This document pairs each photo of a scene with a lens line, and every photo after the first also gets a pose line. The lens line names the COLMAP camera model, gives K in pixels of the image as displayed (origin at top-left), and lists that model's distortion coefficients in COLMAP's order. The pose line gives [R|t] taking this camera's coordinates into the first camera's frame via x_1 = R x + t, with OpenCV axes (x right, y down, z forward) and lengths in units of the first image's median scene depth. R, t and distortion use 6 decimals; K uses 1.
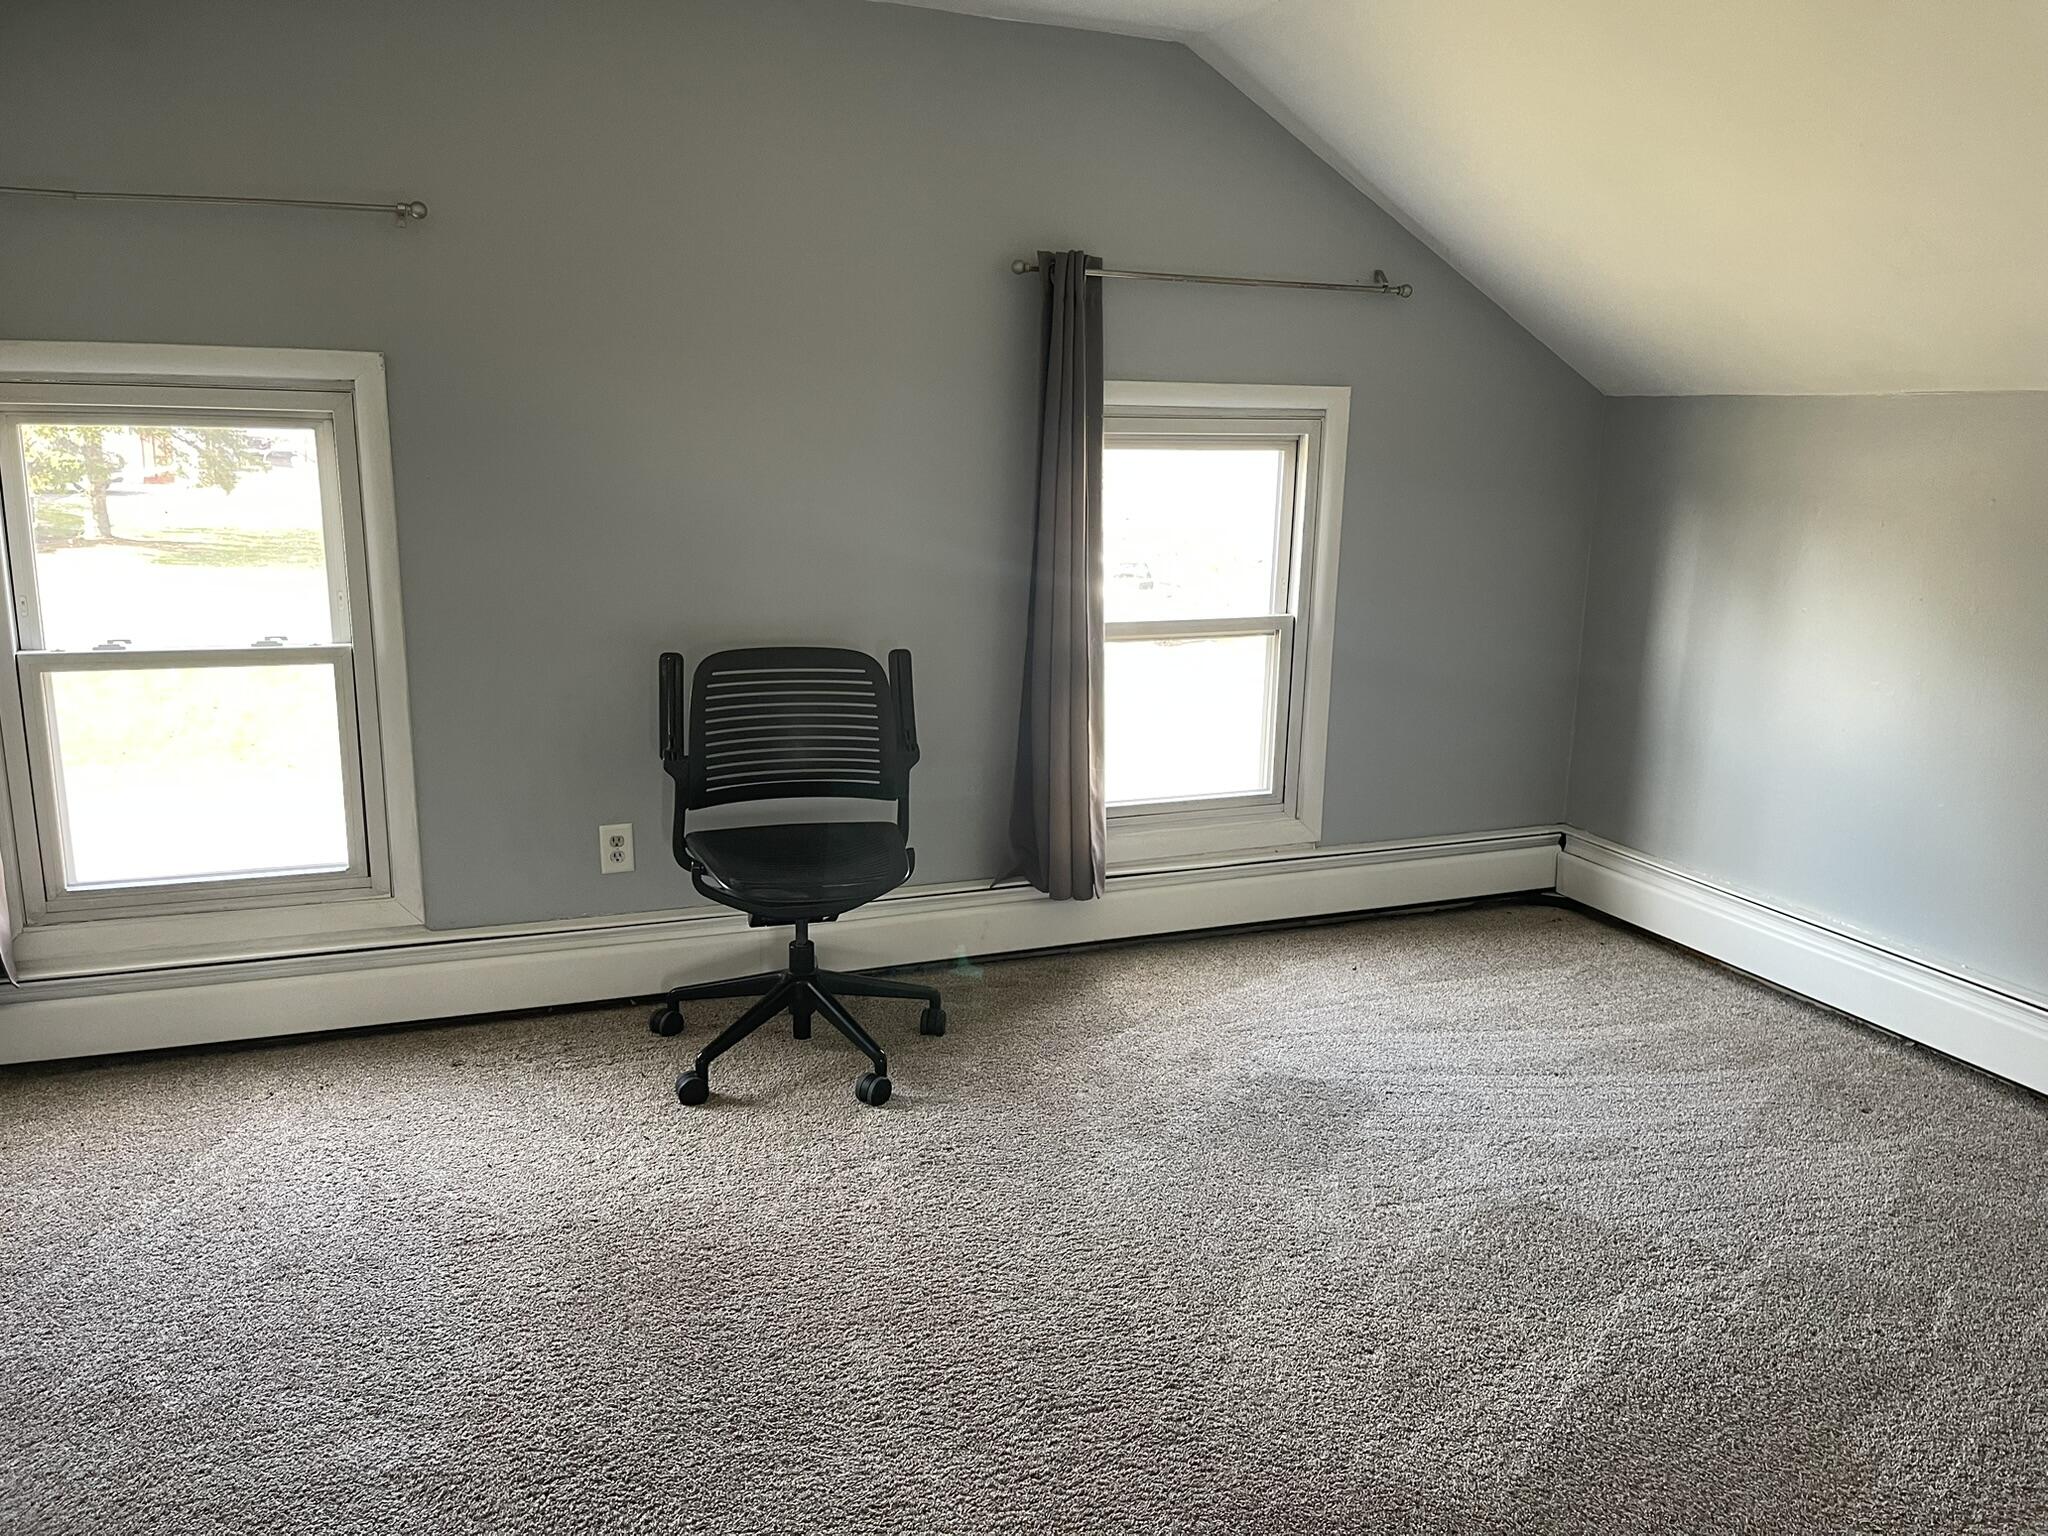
lens RADIAL K [[1523.6, 0, 1024.0], [0, 1523.6, 768.0], [0, 0, 1]] dist [0.063379, -0.091213]
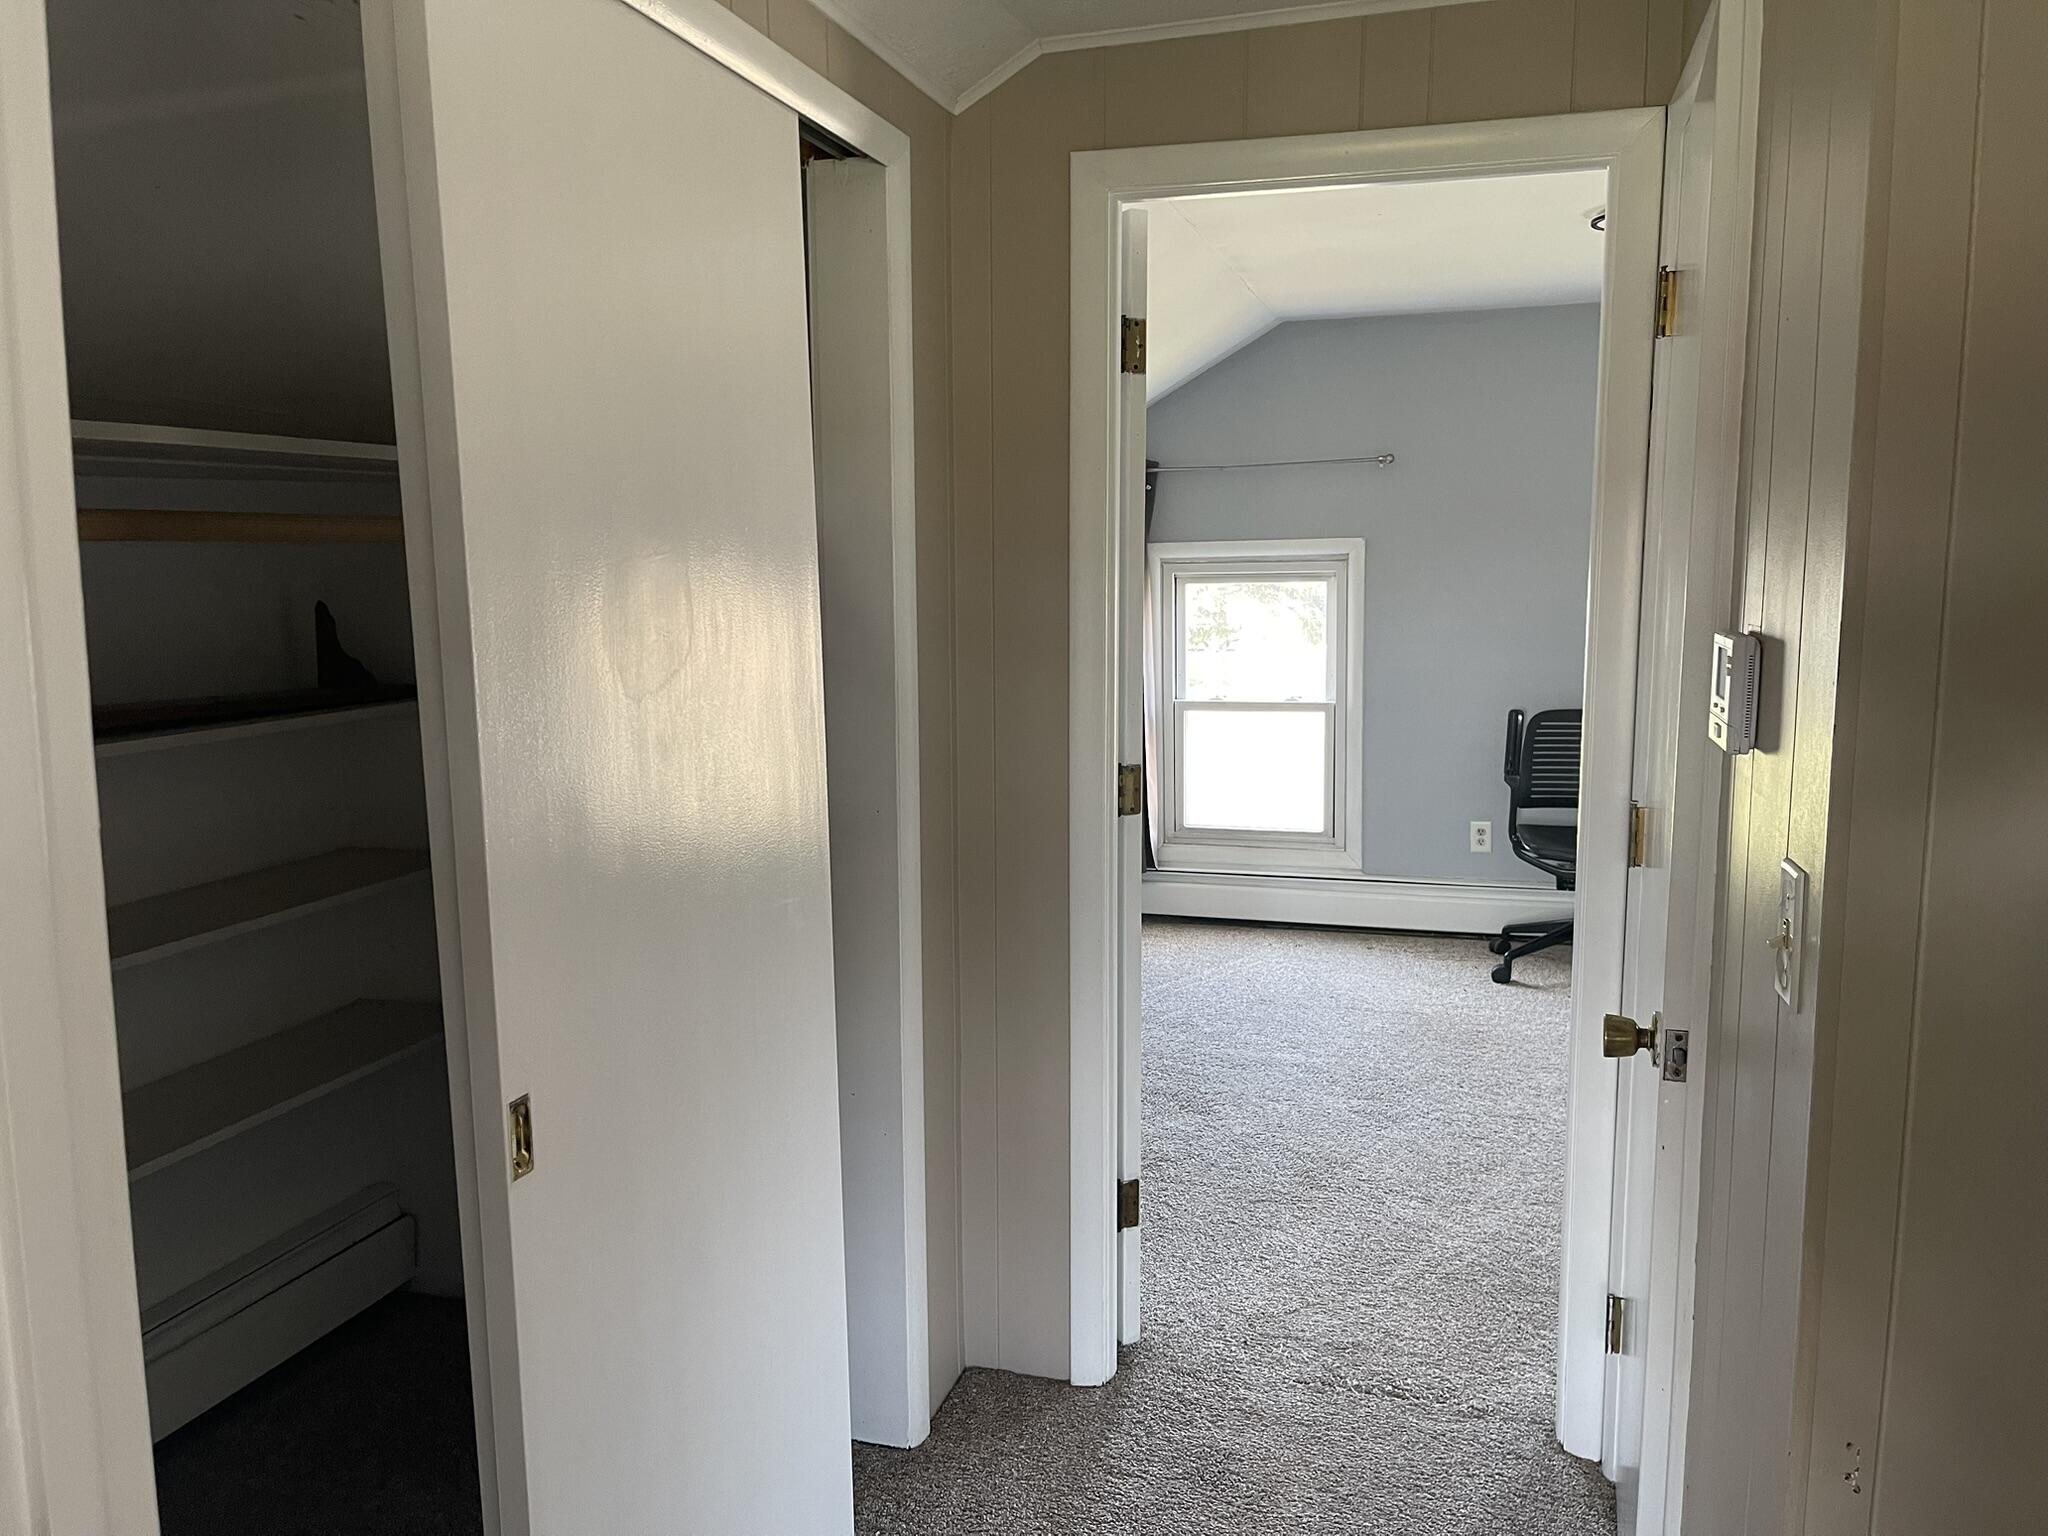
lens RADIAL K [[1523.6, 0, 1024.0], [0, 1523.6, 768.0], [0, 0, 1]] dist [0.063379, -0.091213]
pose [[0.788143, 0.040662, -0.614148, 0.355687], [-0.100834, 0.992864, -0.063664, 0.141321], [0.607177, 0.112103, 0.786619, -0.576844]]
